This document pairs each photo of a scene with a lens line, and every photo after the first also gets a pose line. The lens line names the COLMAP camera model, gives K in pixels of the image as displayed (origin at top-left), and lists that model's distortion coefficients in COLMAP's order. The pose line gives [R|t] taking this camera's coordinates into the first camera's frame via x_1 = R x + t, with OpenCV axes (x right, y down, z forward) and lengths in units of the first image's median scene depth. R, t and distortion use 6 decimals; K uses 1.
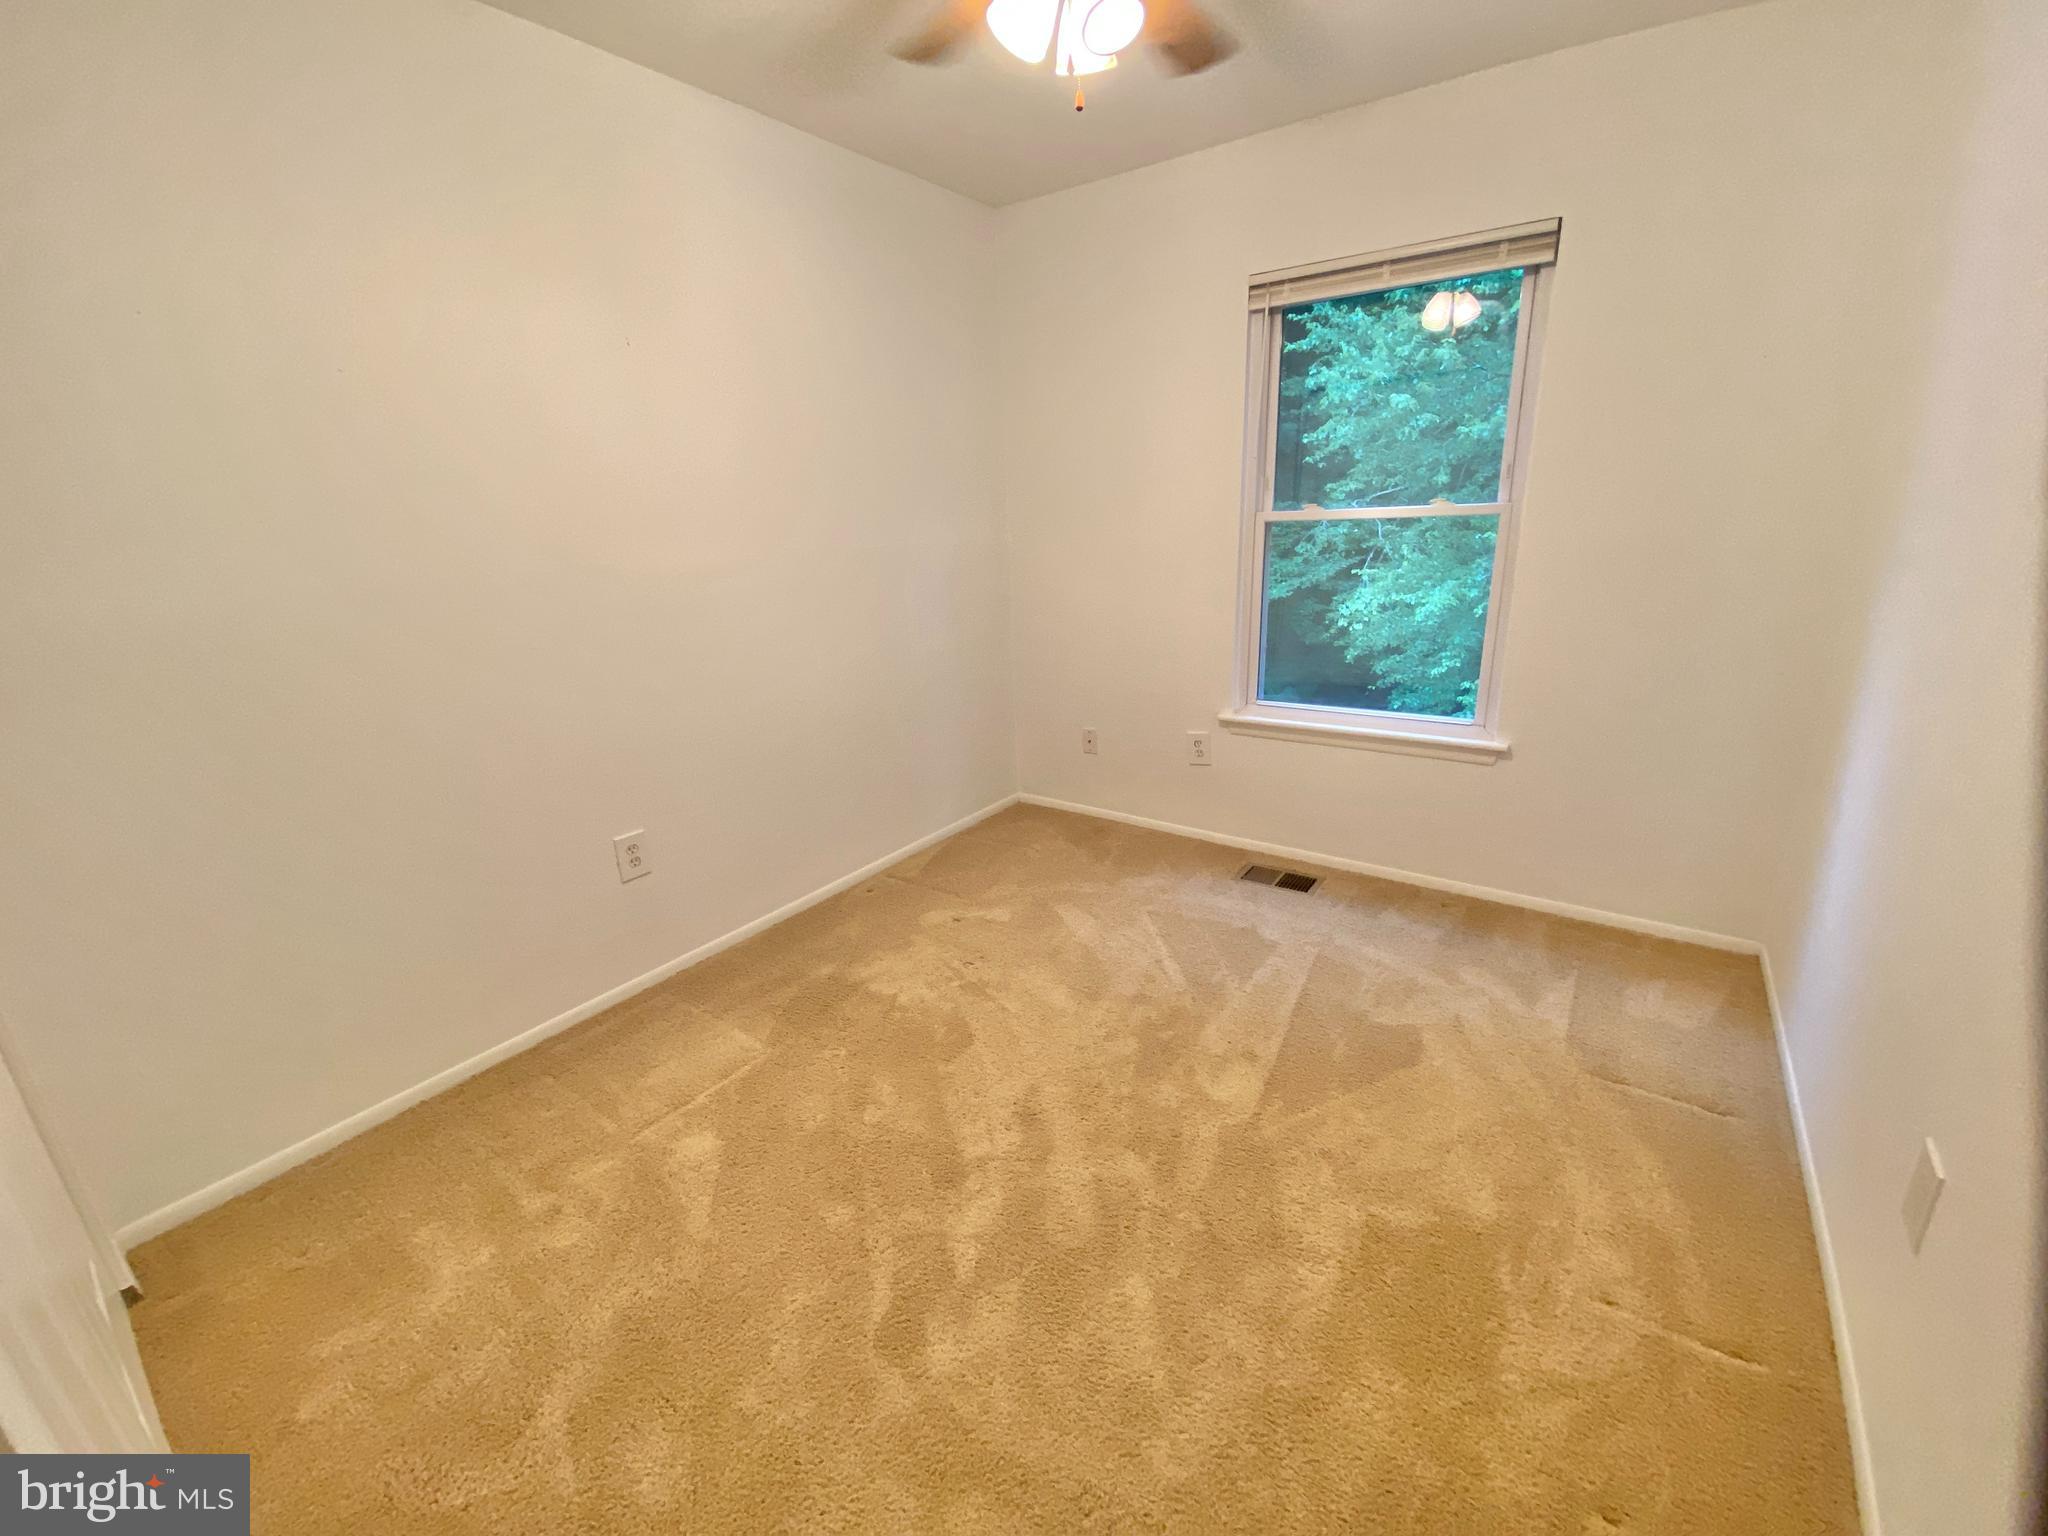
lens RADIAL K [[826.8, 0, 1028.4], [0, 826.8, 764.4], [0, 0, 1]] dist [0.054550, -0.044004]
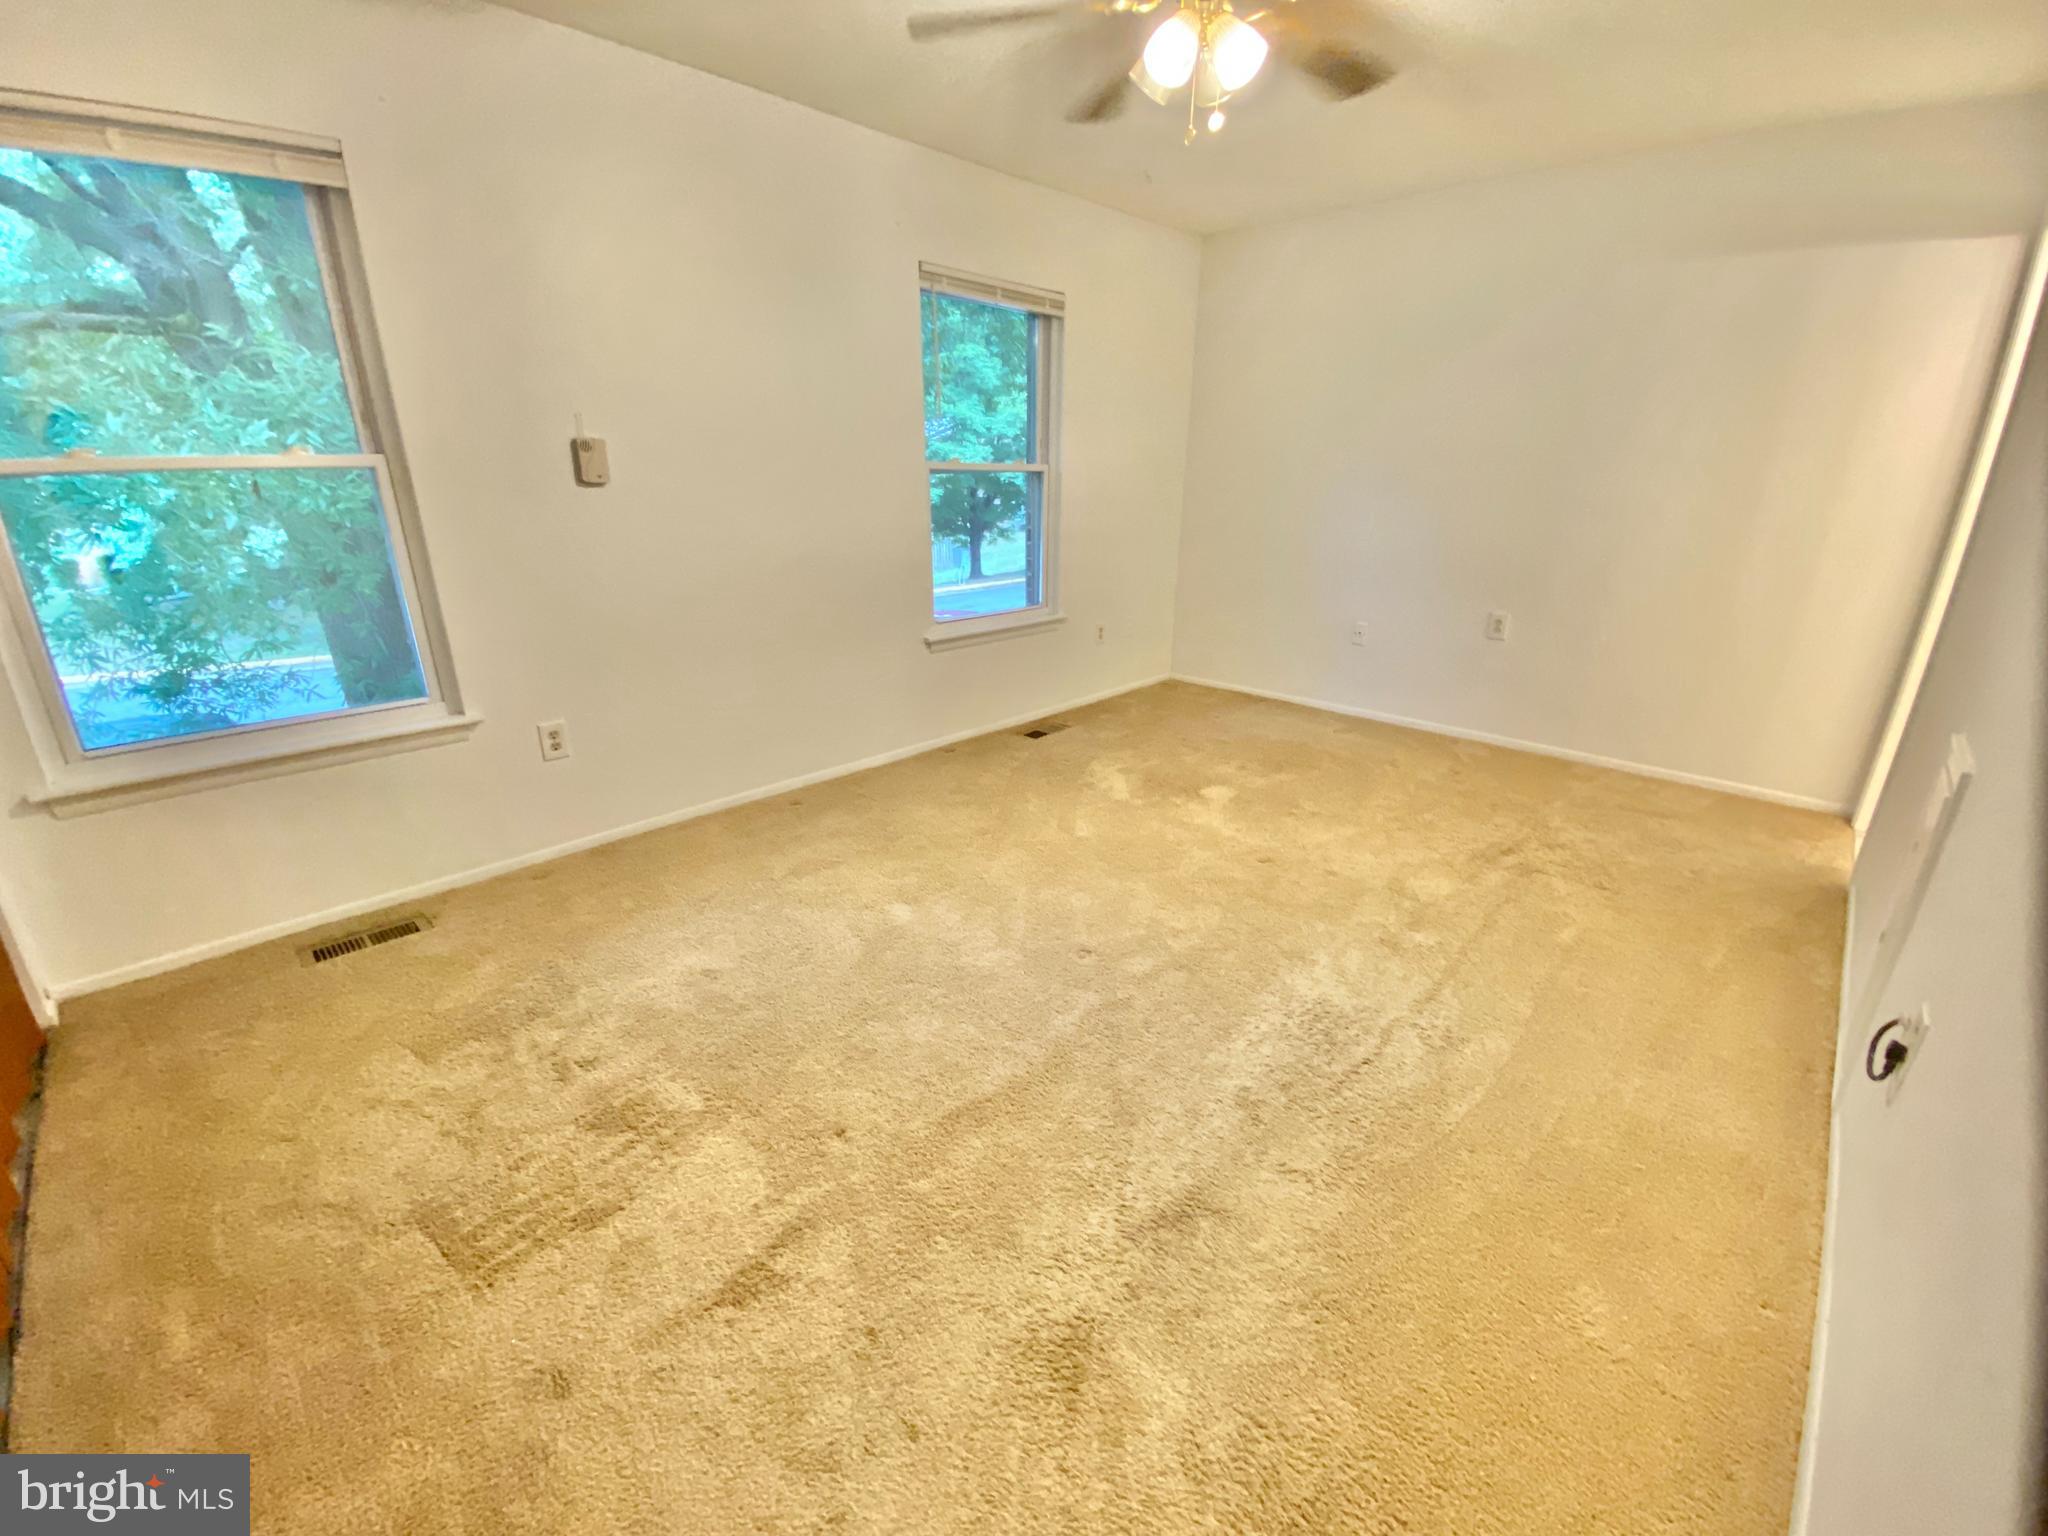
lens RADIAL K [[872.6, 0, 1033.7], [0, 872.6, 759.6], [0, 0, 1]] dist [-0.000162, -0.017924]
pose [[0.096662, -0.291147, 0.951782, -1.121293], [0.262233, 0.929924, 0.257829, -0.203684], [-0.960151, 0.224666, 0.166236, 0.822714]]
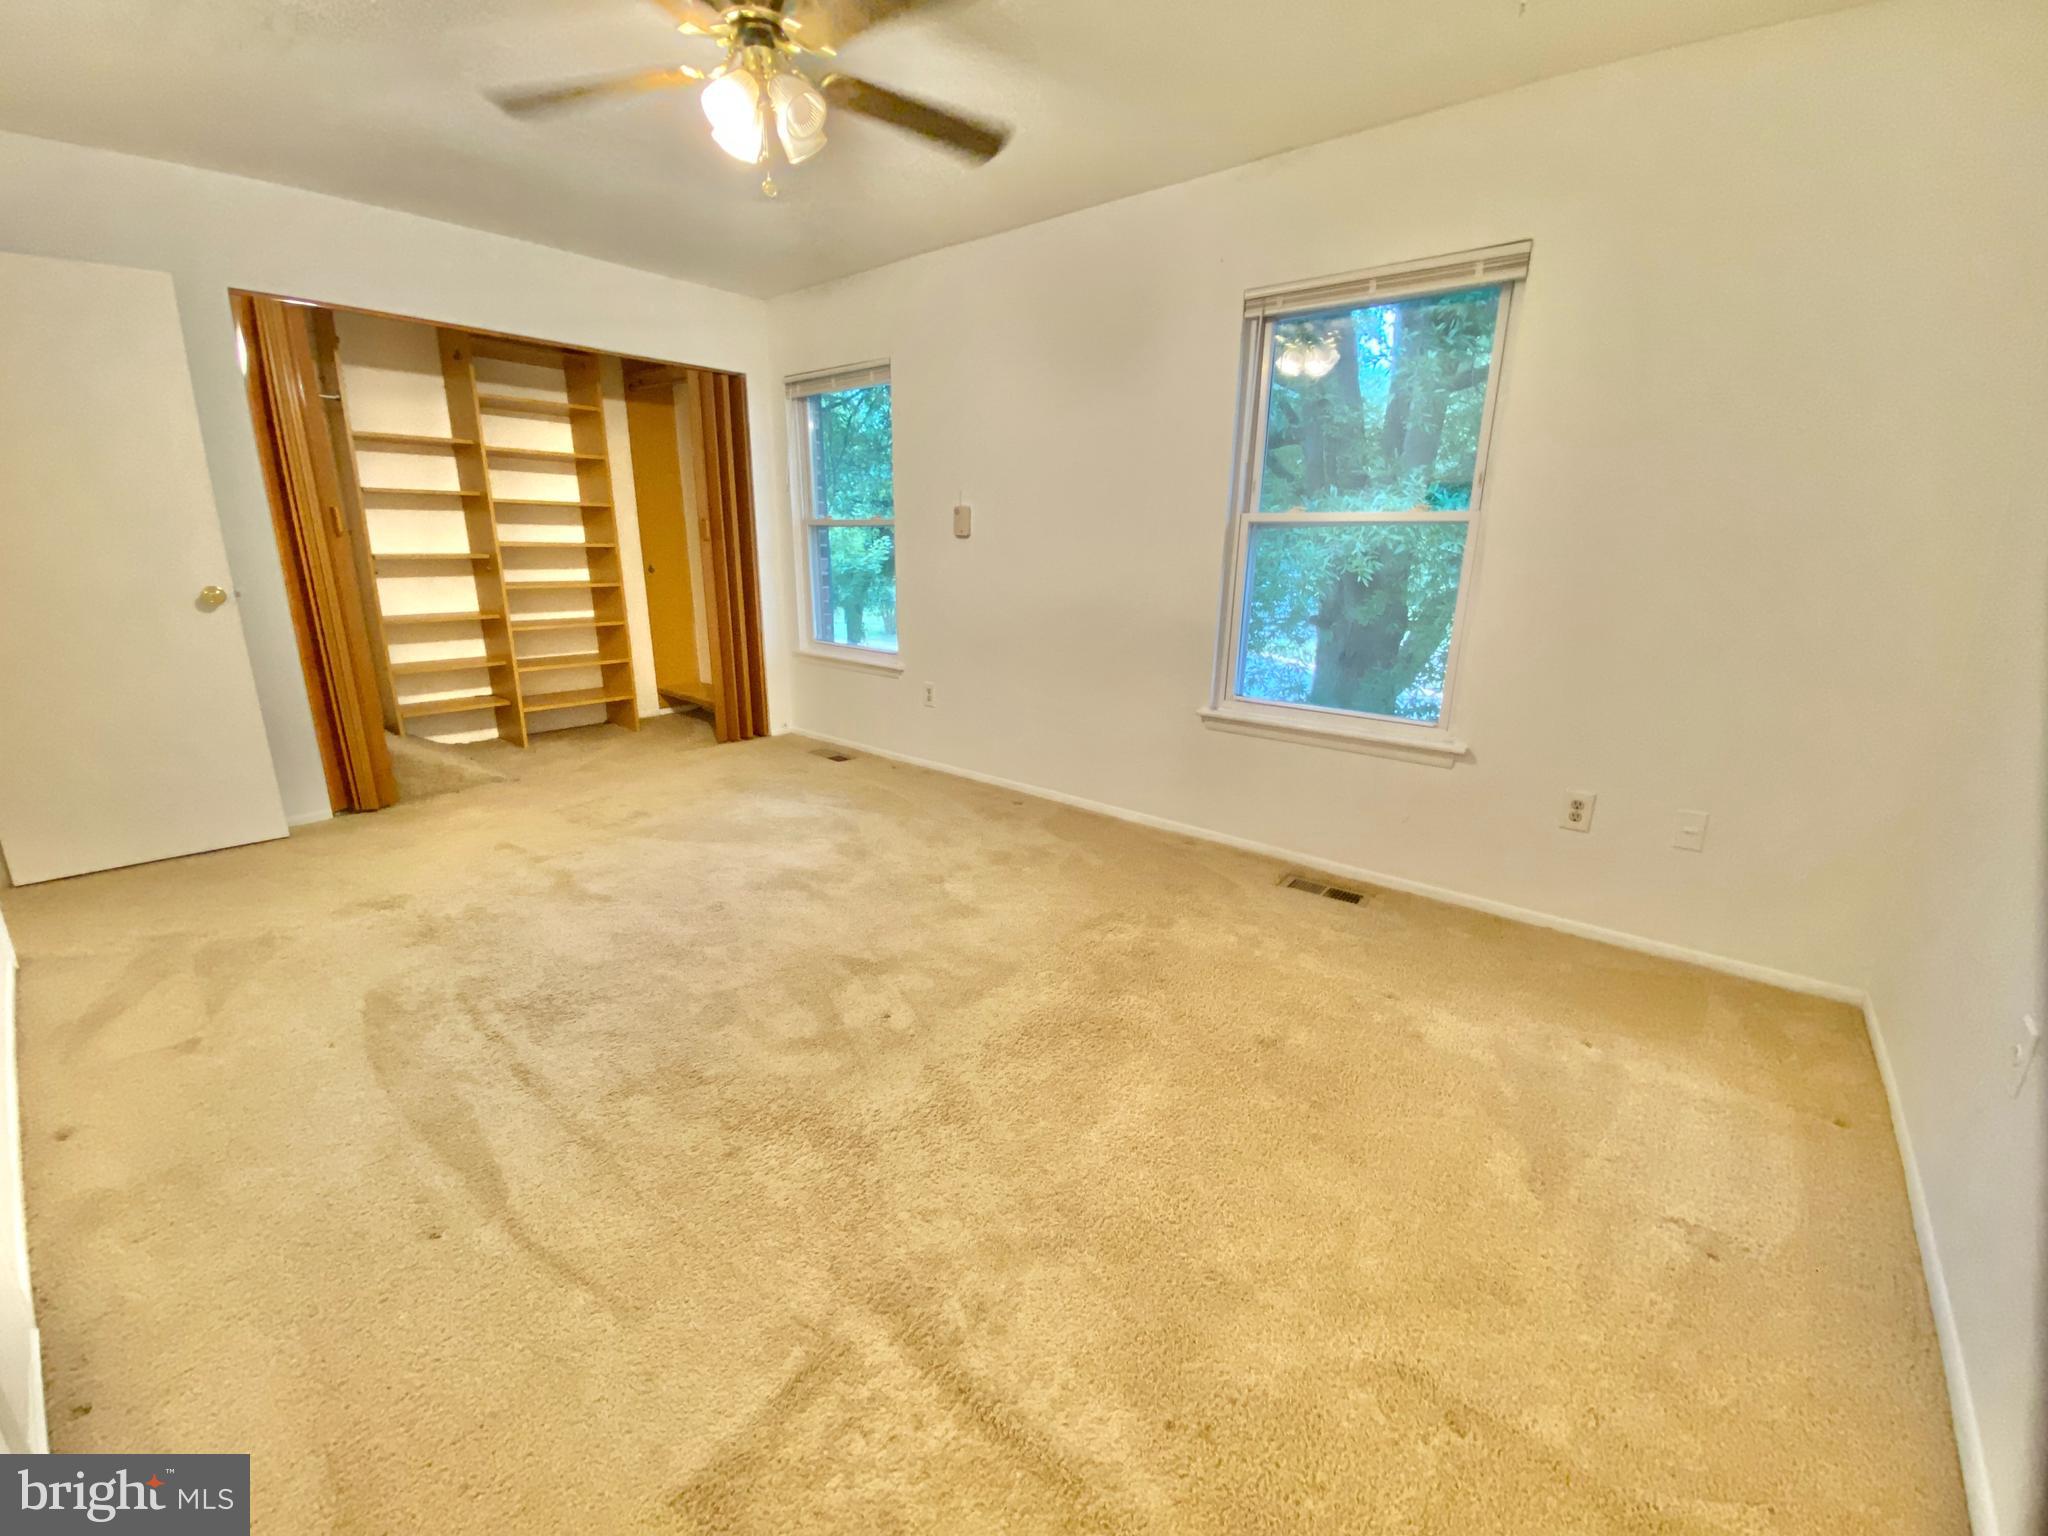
lens RADIAL K [[872.6, 0, 1033.7], [0, 872.6, 759.6], [0, 0, 1]] dist [-0.000162, -0.017924]
pose [[0.996639, 0.039773, -0.071611, 0.107958], [-0.040541, 0.999135, -0.009306, 0.018864], [0.071179, 0.012178, 0.997389, -0.077181]]
